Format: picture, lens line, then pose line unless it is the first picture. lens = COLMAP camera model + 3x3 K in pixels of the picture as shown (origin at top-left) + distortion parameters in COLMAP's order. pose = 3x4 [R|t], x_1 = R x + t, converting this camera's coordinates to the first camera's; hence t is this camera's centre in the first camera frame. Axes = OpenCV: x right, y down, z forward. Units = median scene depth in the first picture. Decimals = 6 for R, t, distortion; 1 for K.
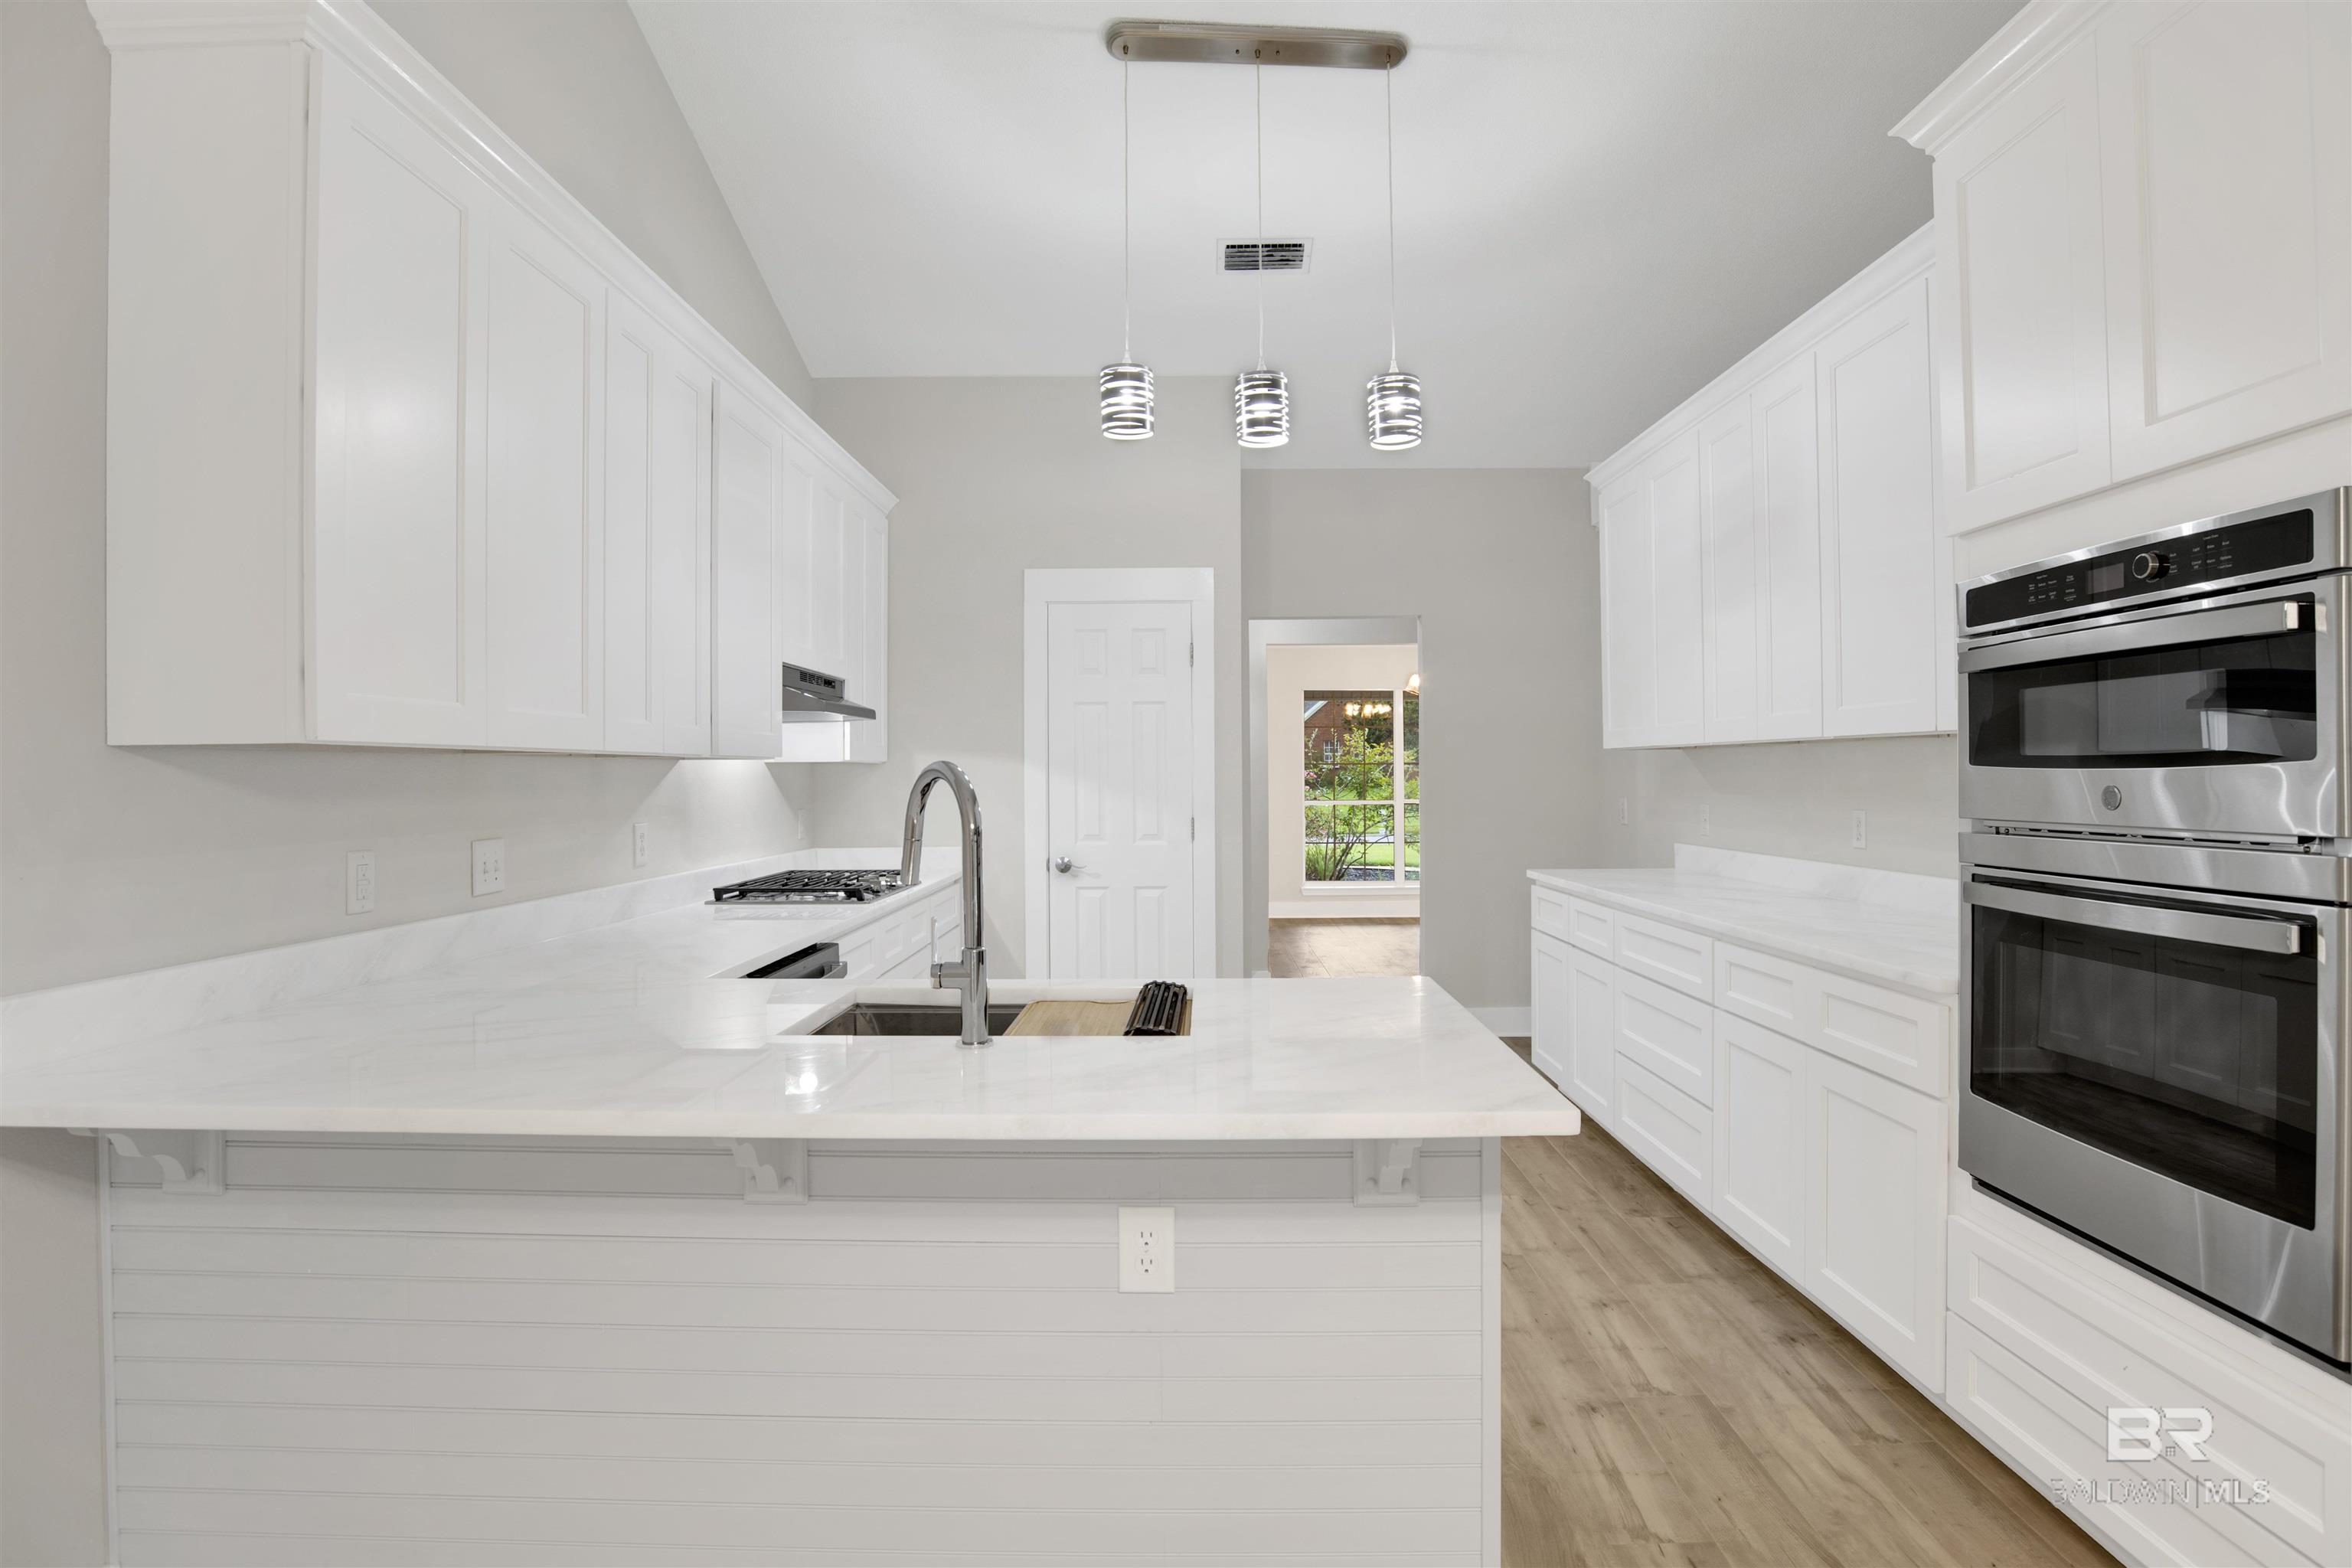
lens RADIAL K [[1225.6, 0, 1201.4], [0, 1225.6, 776.0], [0, 0, 1]] dist [-0.057650, 0.014482]
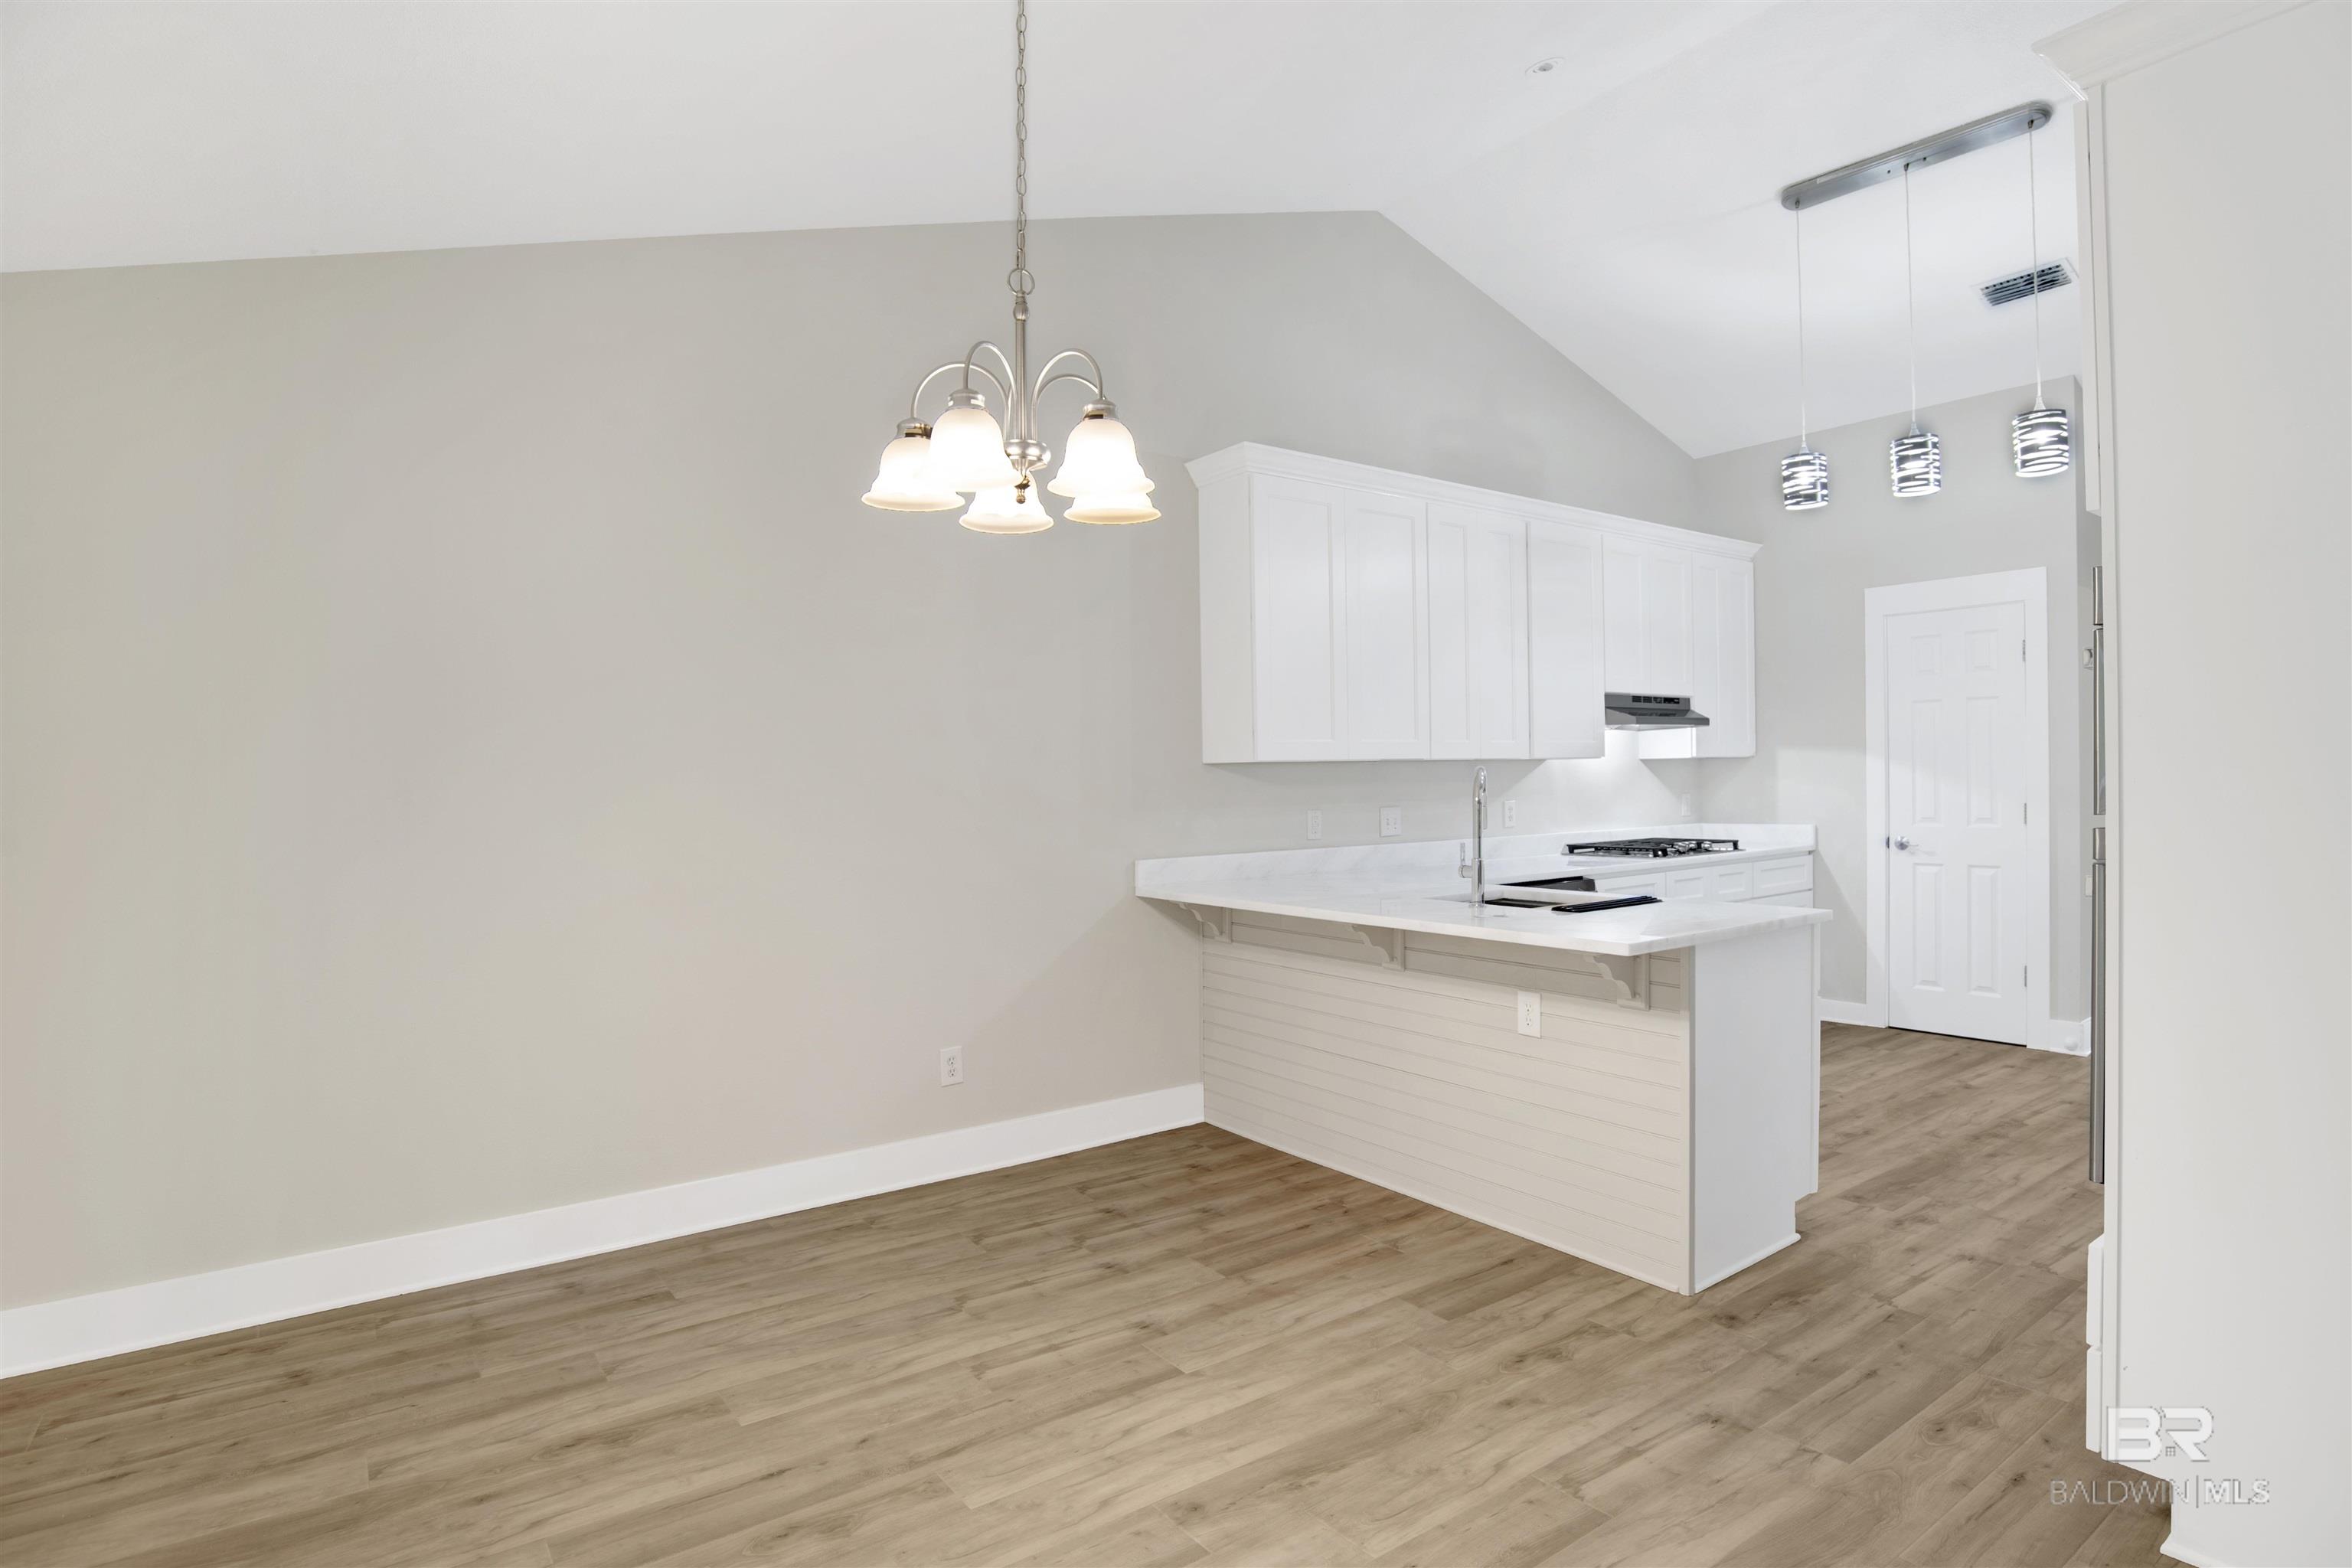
lens RADIAL K [[1225.6, 0, 1208.9], [0, 1225.6, 762.8], [0, 0, 1]] dist [-0.057650, 0.014482]
pose [[0.595630, -0.013077, -0.803153, 0.592980], [0.013291, 0.999891, -0.006424, -0.005744], [0.803149, -0.006848, 0.595738, -0.283089]]
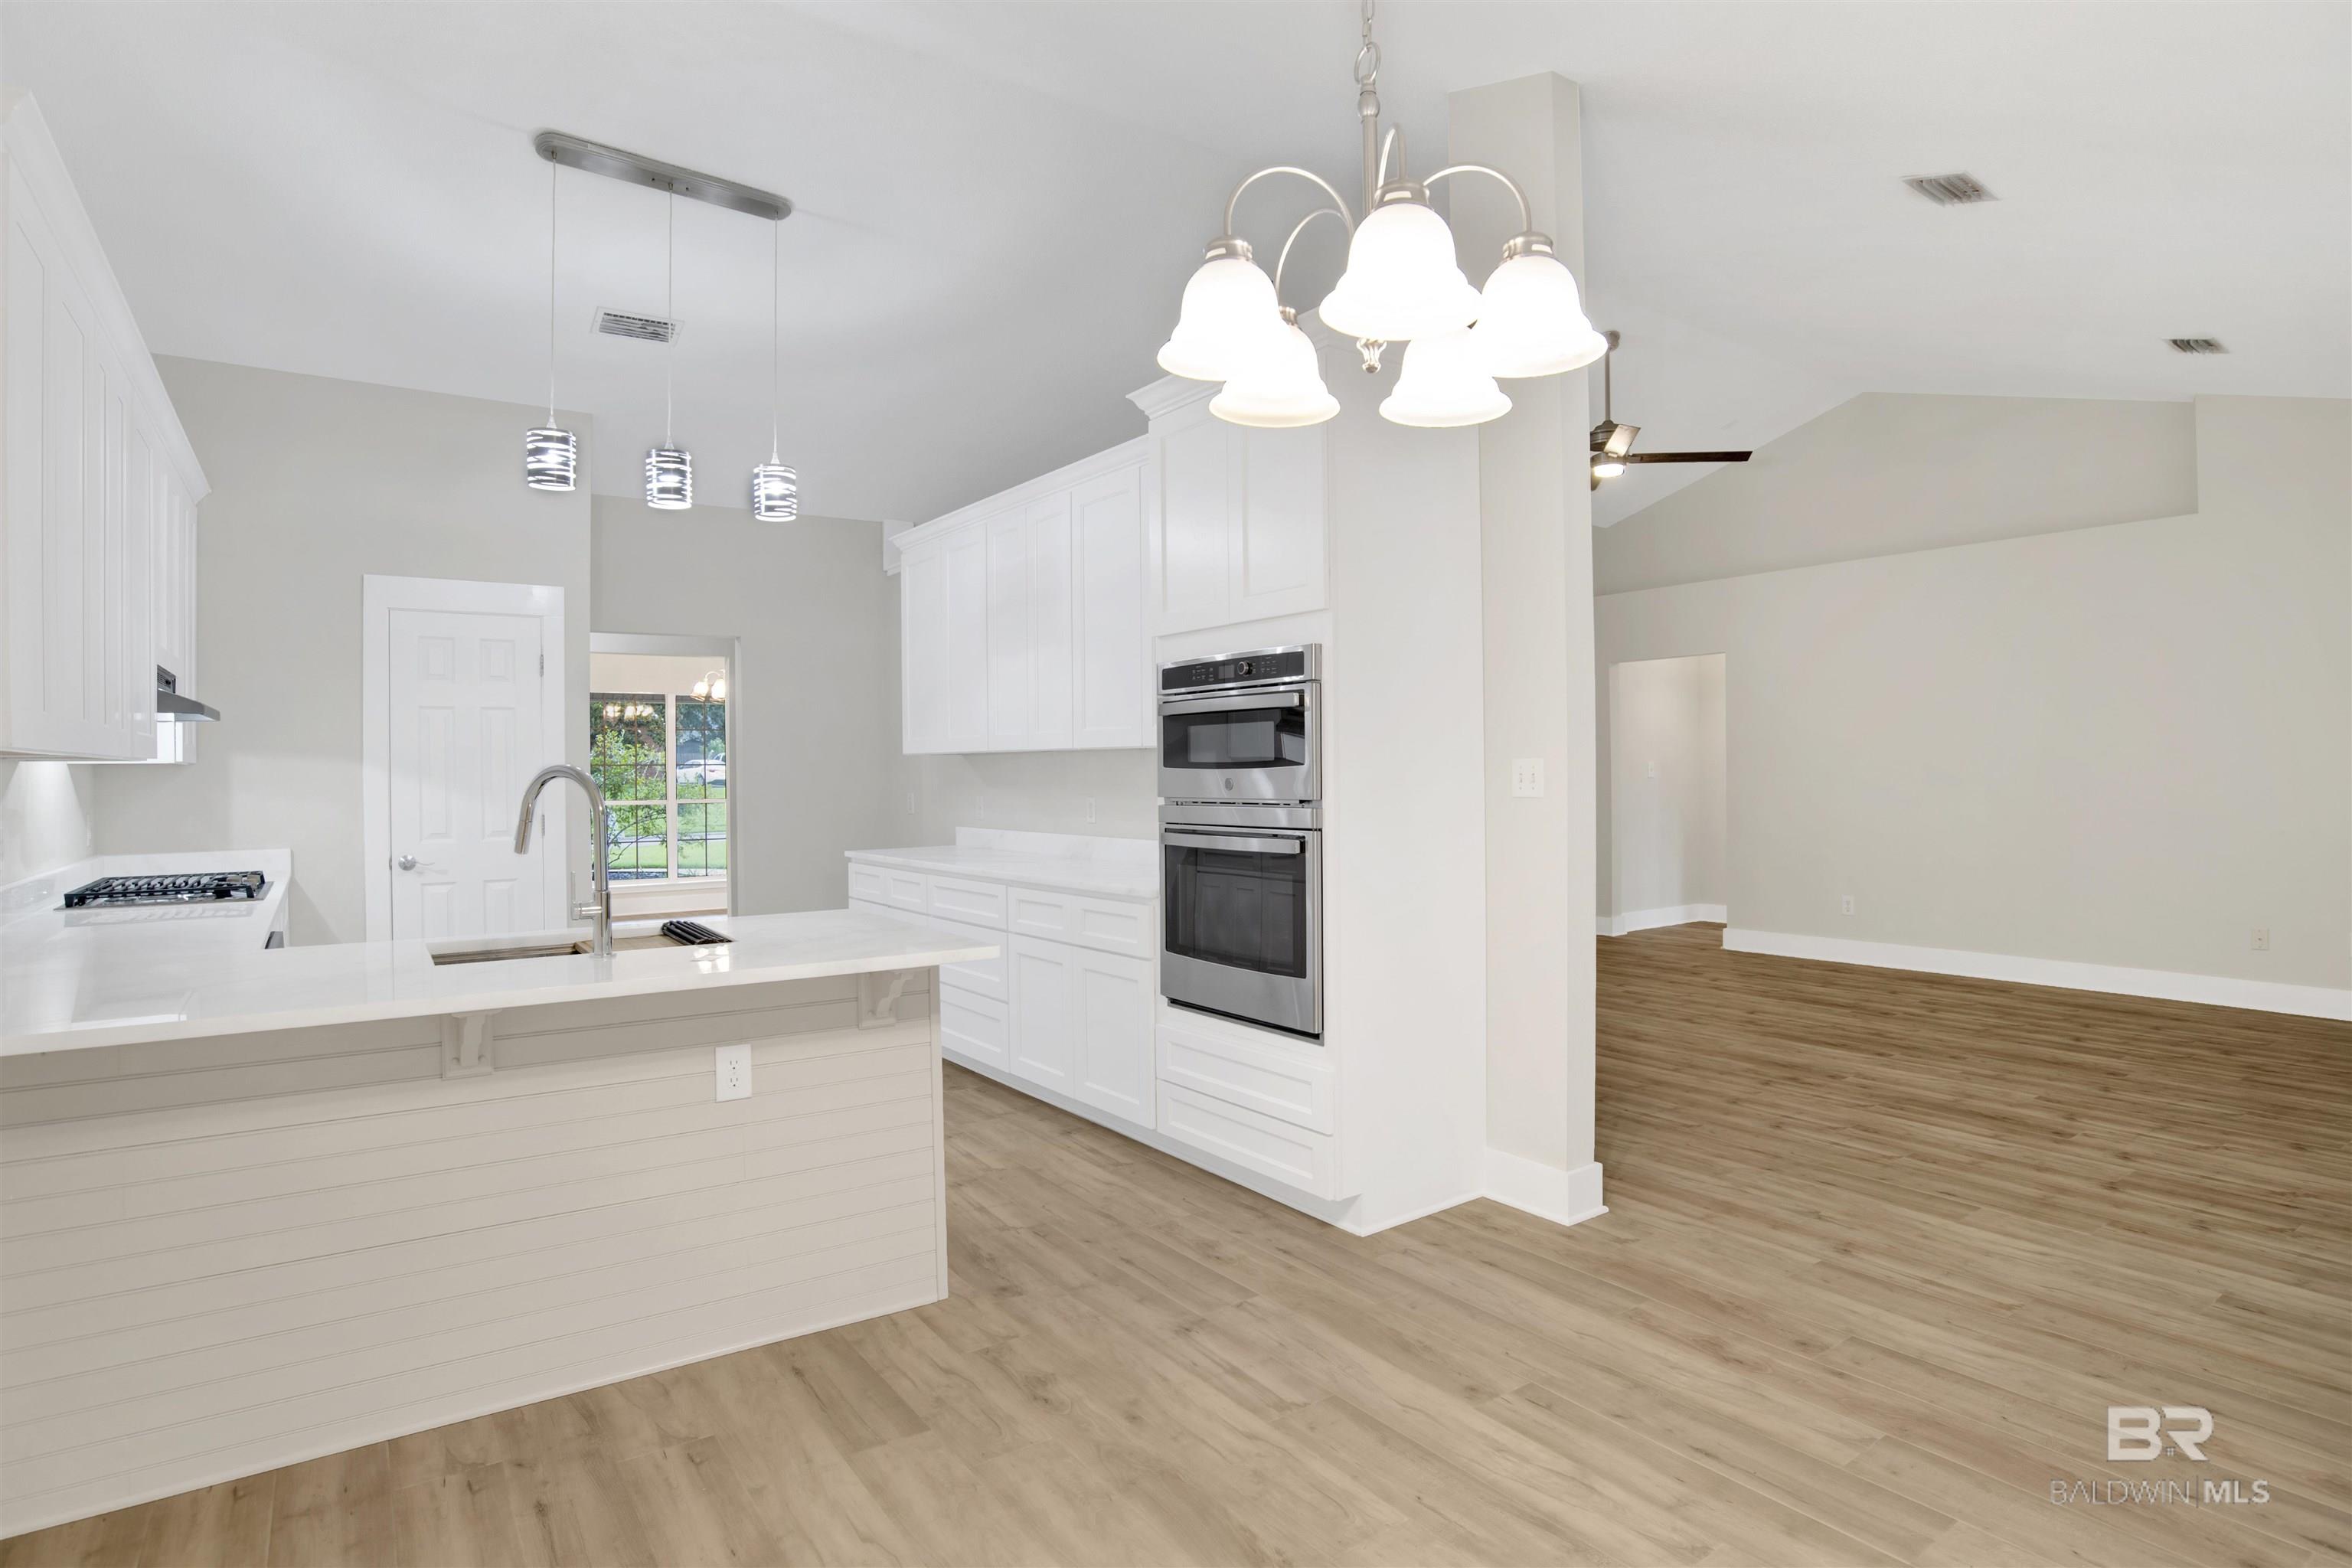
lens RADIAL K [[1225.6, 0, 1192.4], [0, 1225.6, 758.6], [0, 0, 1]] dist [-0.057650, 0.014482]
pose [[0.817119, 0.004183, 0.576454, -0.225161], [0.004552, 0.999896, -0.013708, 0.001945], [-0.576451, 0.013825, 0.817015, -0.308910]]
